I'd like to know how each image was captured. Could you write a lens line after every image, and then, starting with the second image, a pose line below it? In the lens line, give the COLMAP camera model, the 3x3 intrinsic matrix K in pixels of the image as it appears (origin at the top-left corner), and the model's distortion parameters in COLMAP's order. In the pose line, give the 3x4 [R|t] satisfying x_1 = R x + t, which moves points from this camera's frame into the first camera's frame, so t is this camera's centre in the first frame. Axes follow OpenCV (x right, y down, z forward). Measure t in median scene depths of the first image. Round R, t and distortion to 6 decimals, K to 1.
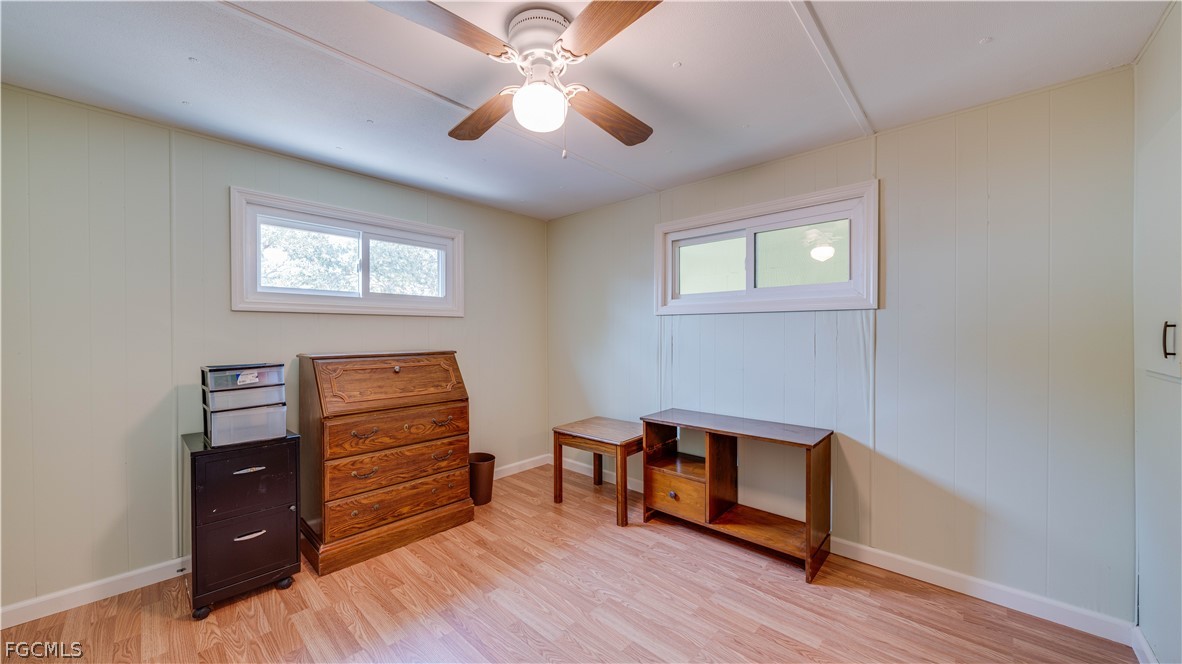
lens RADIAL K [[415.0, 0, 589.0], [0, 415.0, 335.1], [0, 0, 1]] dist [-0.005581, -0.000099]
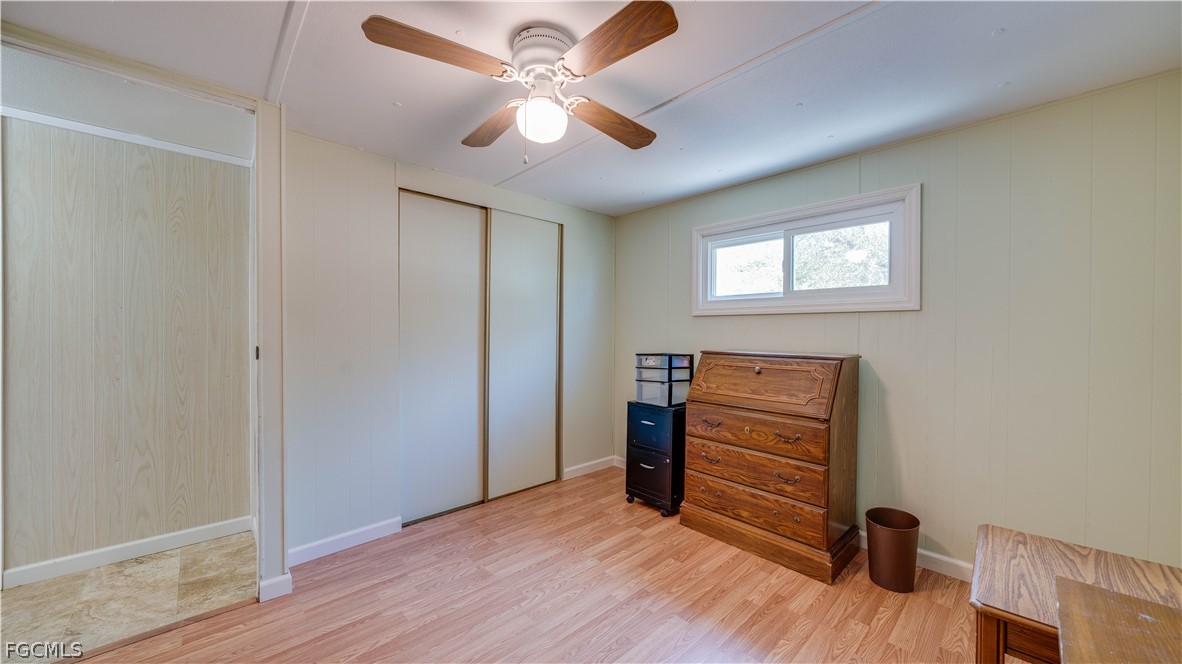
lens RADIAL K [[415.0, 0, 589.0], [0, 415.0, 335.1], [0, 0, 1]] dist [-0.005581, -0.000099]
pose [[-0.070411, 0.009434, -0.997473, 0.561423], [-0.011847, 0.999877, 0.010293, -0.004515], [0.997448, 0.012542, -0.070290, 0.711639]]
